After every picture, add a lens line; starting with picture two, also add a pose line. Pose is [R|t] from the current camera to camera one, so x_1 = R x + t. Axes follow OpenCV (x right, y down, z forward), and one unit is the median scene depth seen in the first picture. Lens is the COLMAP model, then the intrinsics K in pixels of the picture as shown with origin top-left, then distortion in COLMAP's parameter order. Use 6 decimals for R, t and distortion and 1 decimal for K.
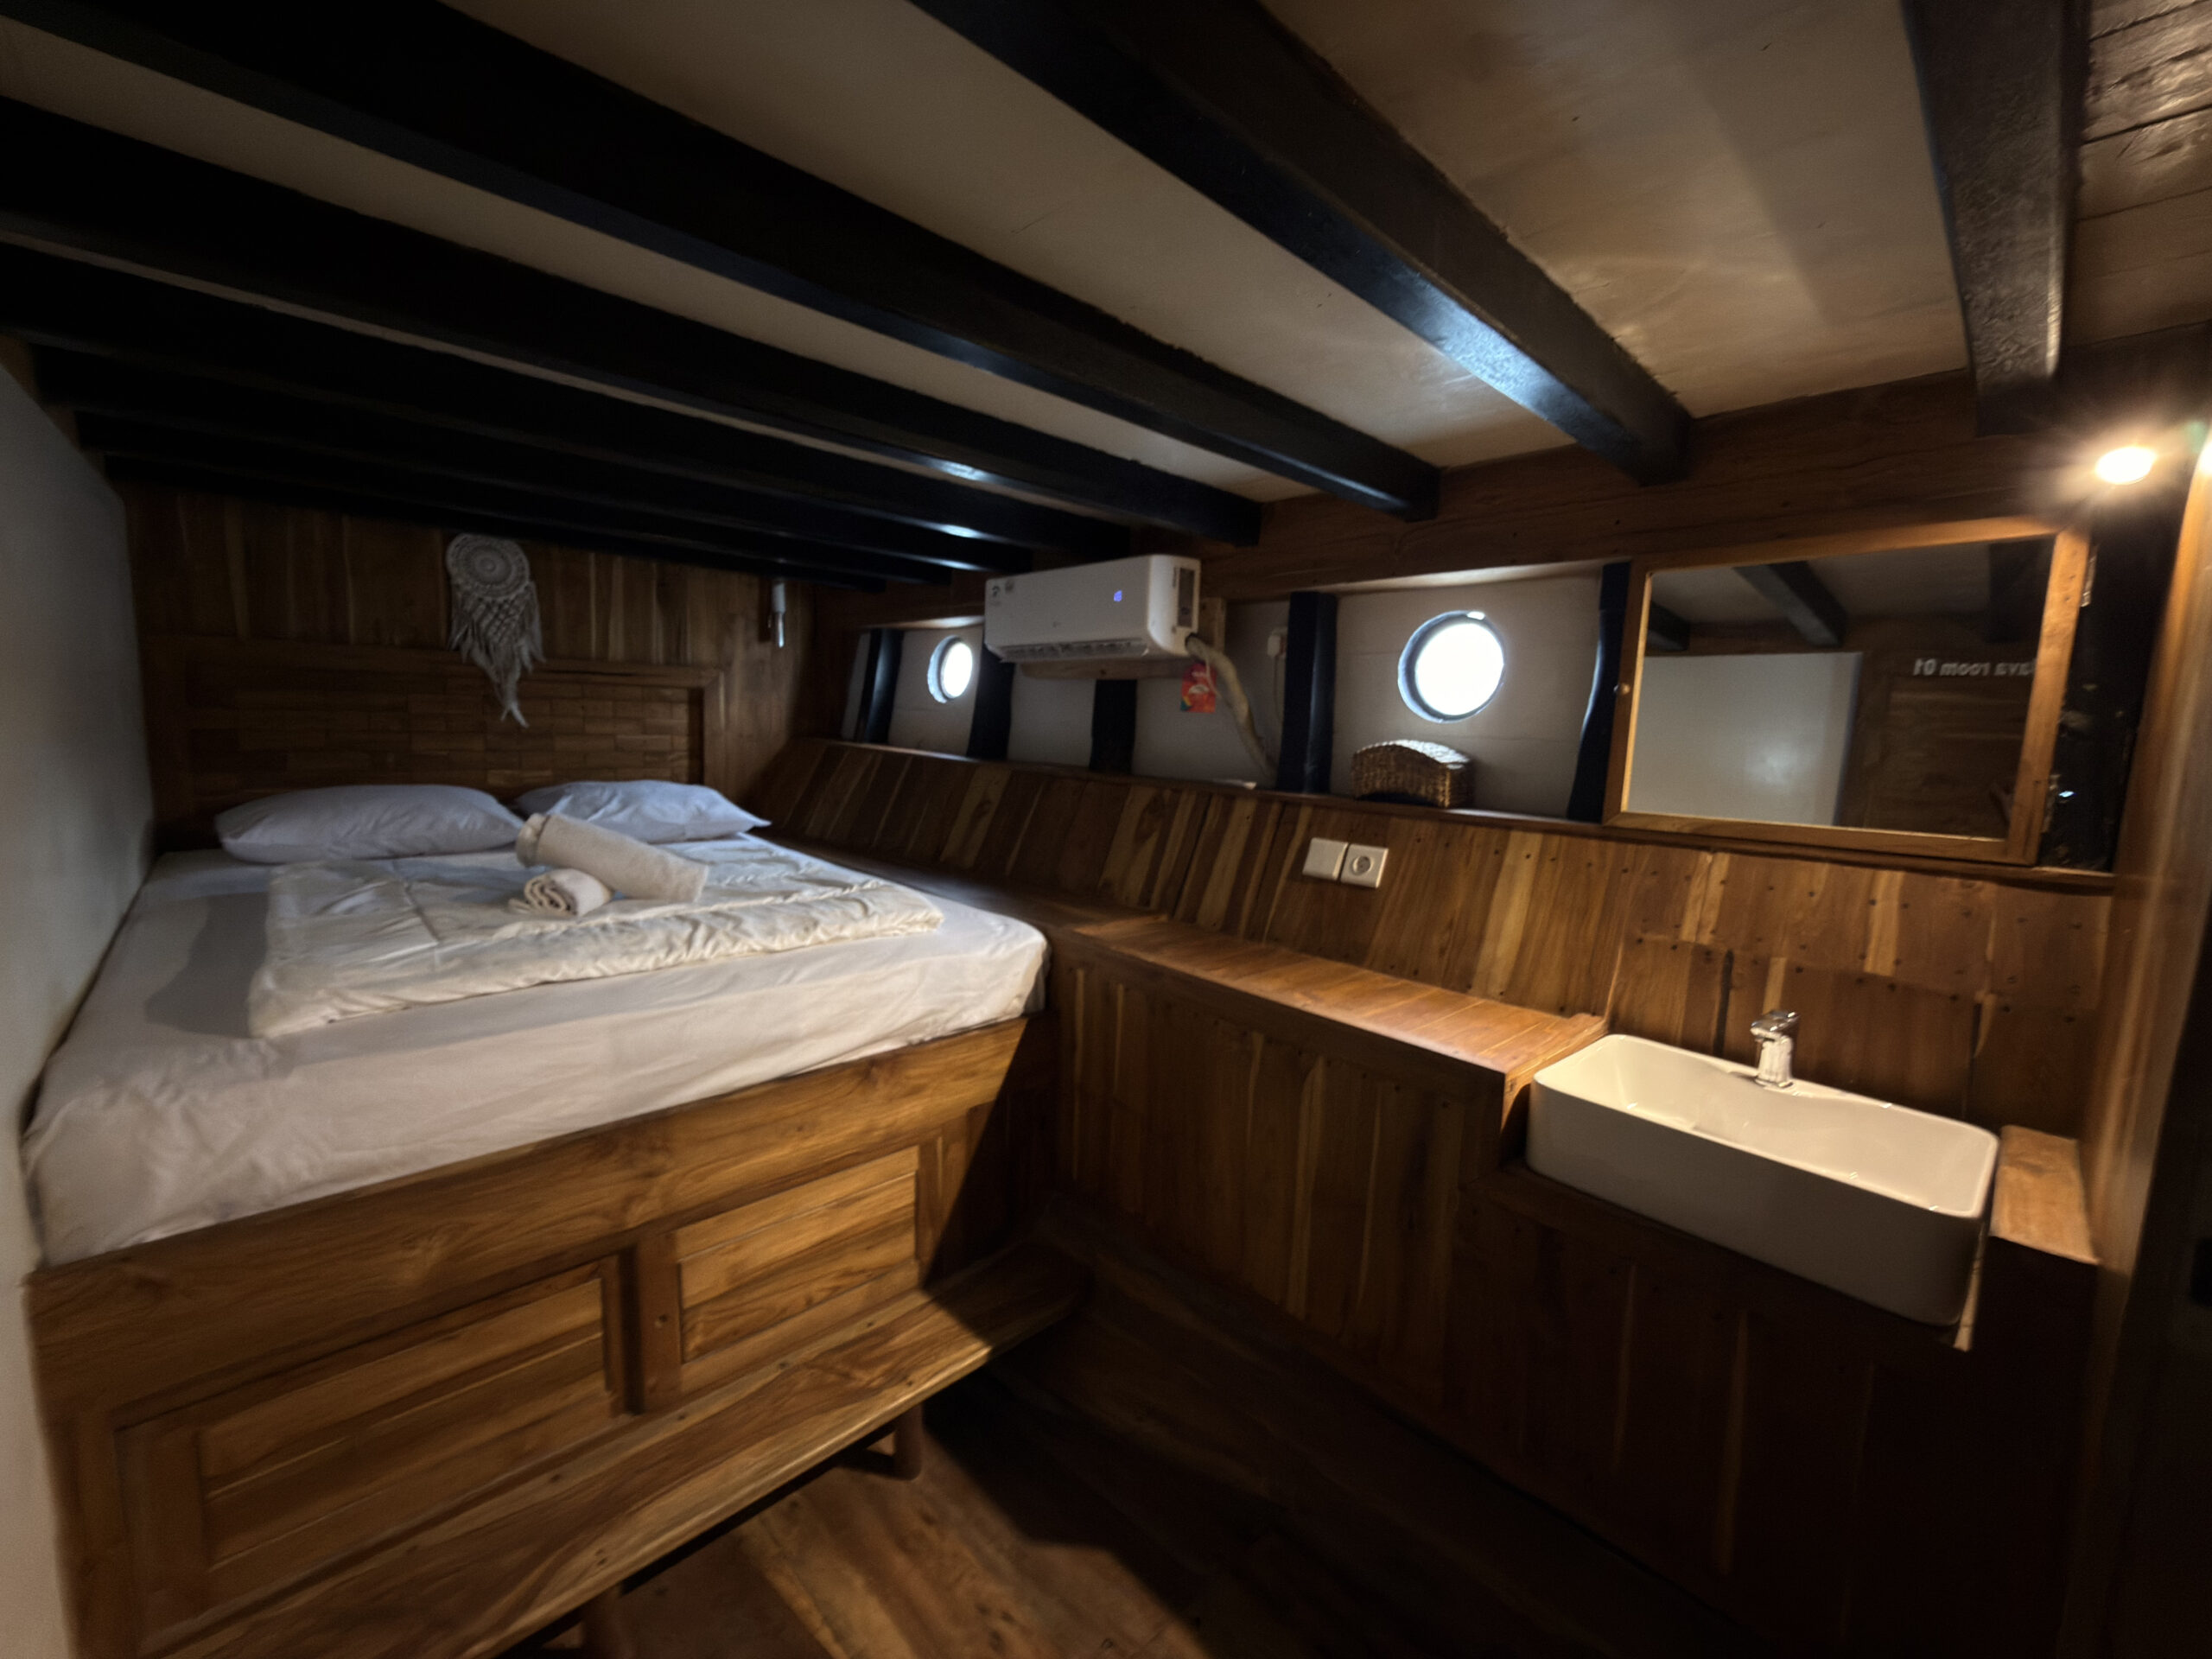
lens RADIAL K [[881.9, 0, 1111.2], [0, 881.9, 828.9], [0, 0, 1]] dist [-0.013331, 0.000641]
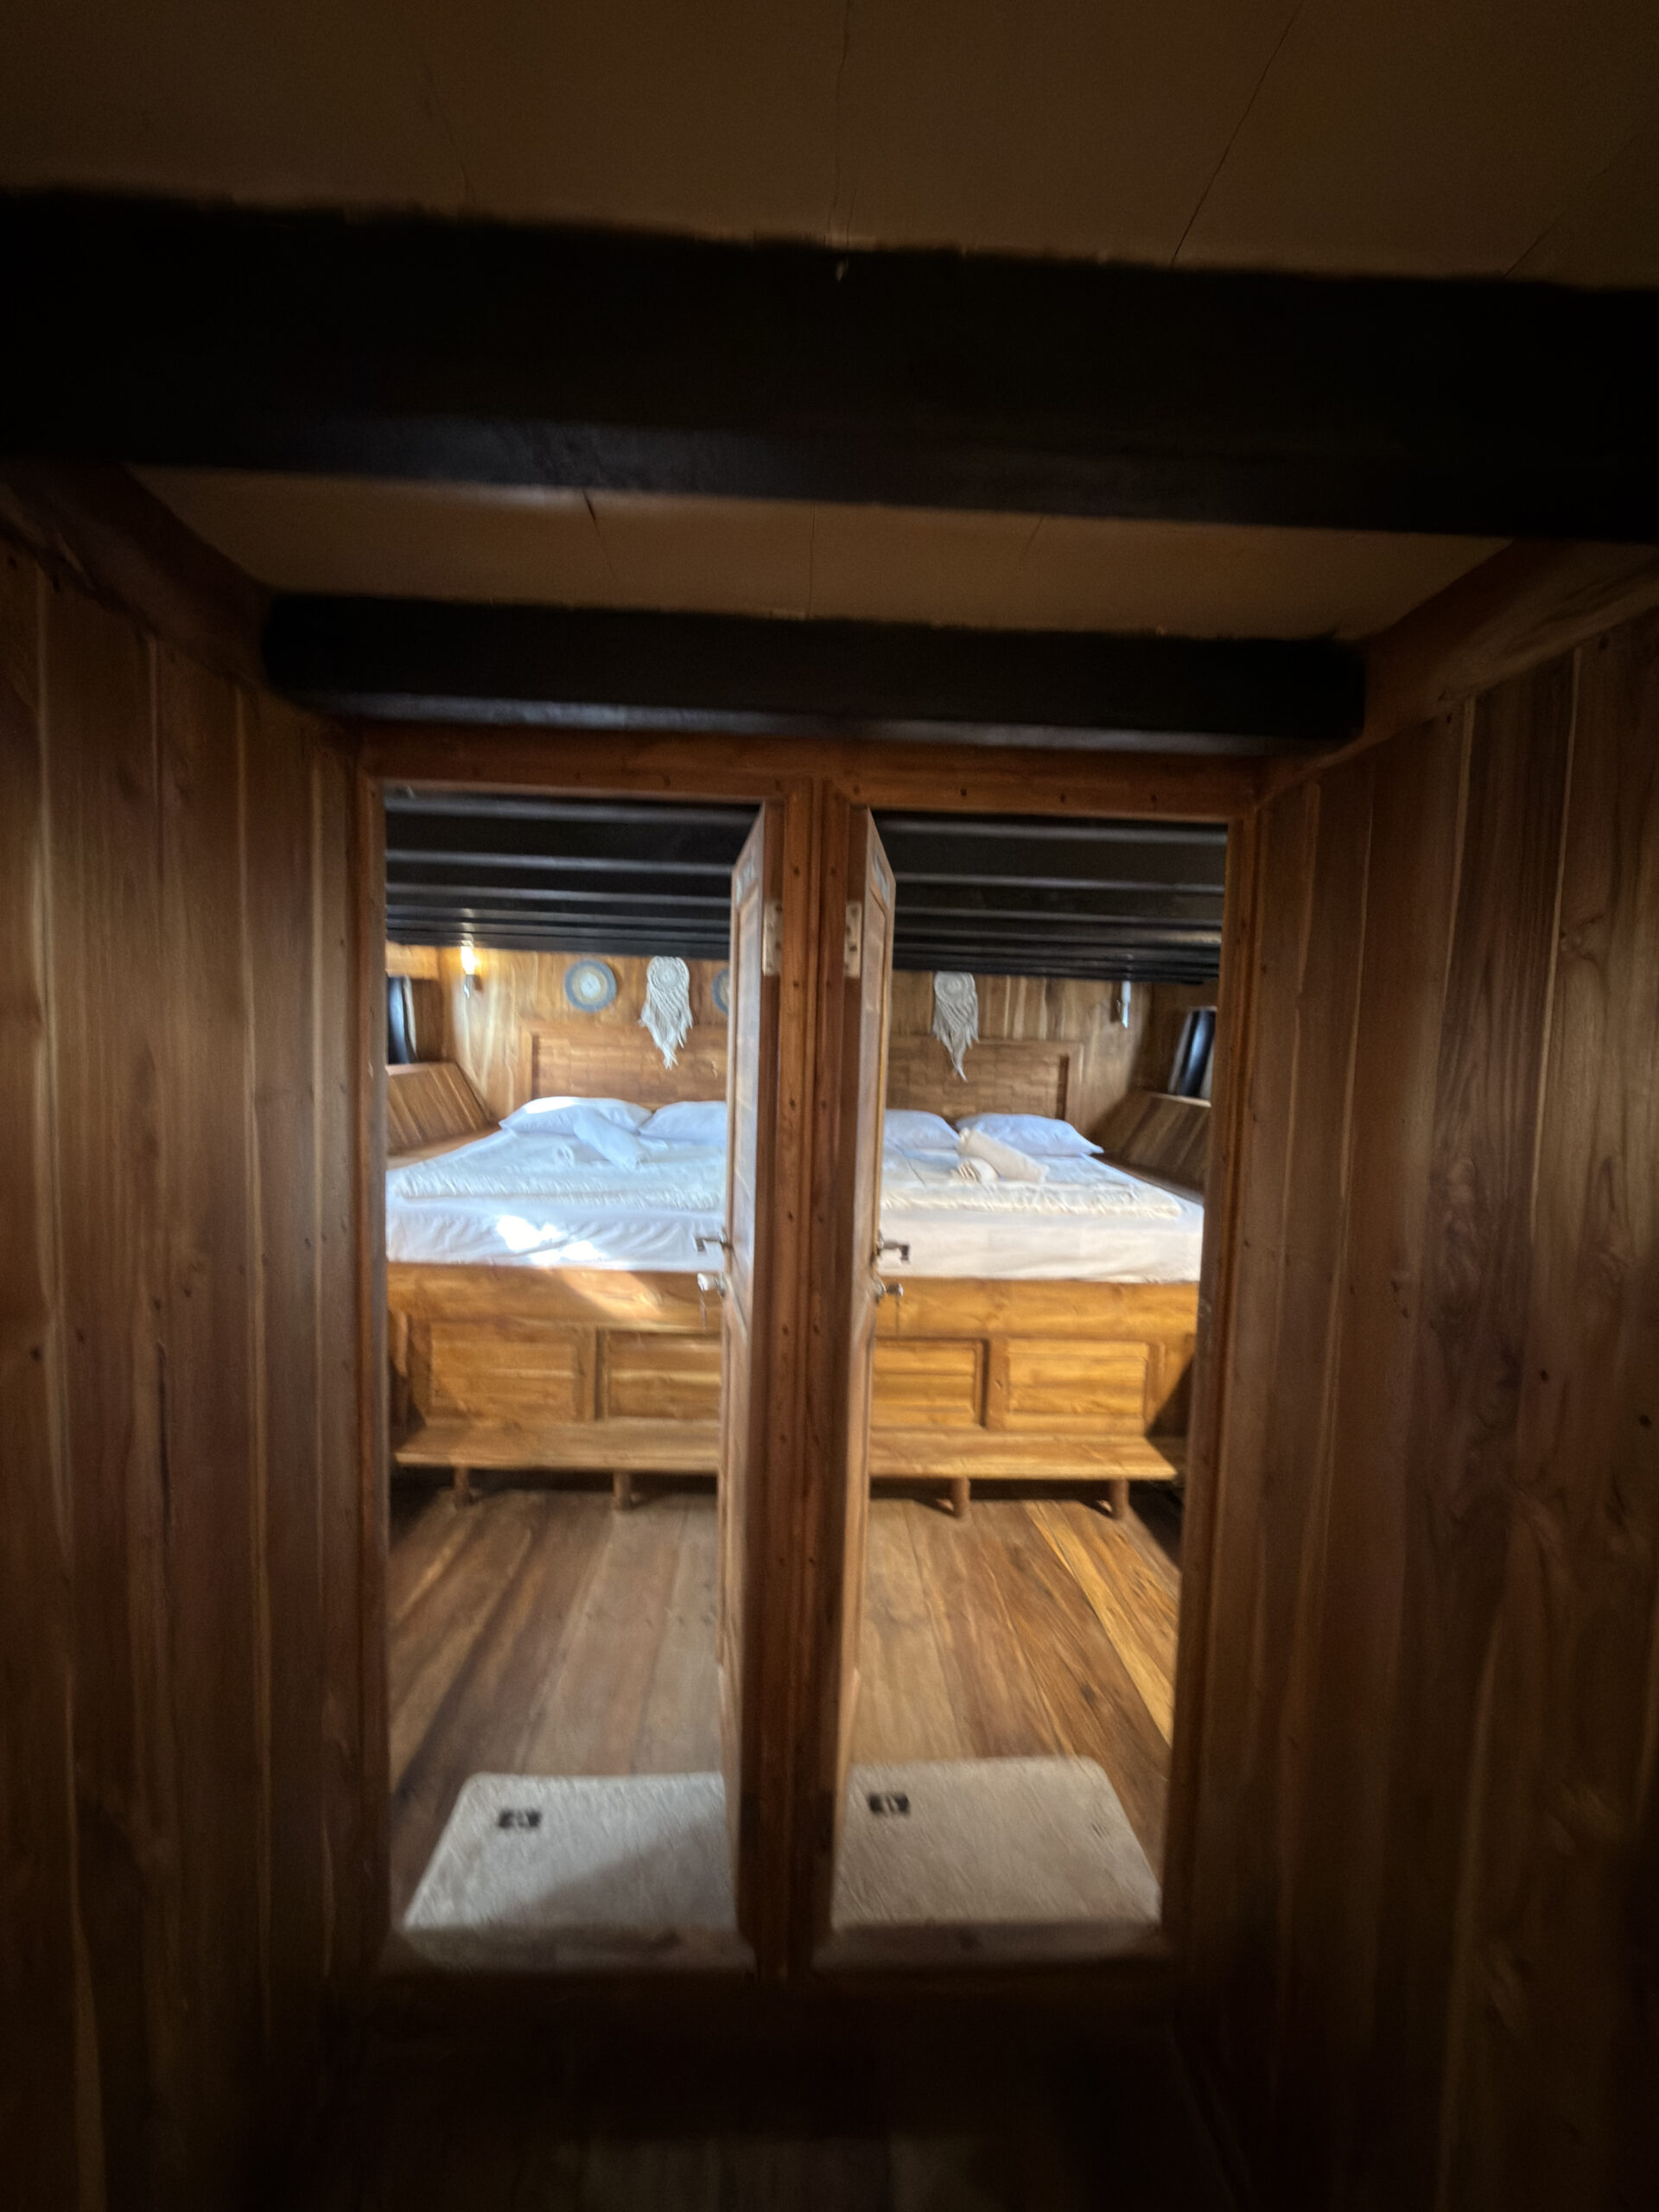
lens RADIAL K [[886.6, 0, 822.2], [0, 886.6, 1102.8], [0, 0, 1]] dist [-0.012189, 0.000979]
pose [[0.737279, 0.038539, -0.674488, 0.424415], [-0.092108, 0.994783, -0.043844, 0.040217], [0.669280, 0.094451, 0.736983, -0.659070]]
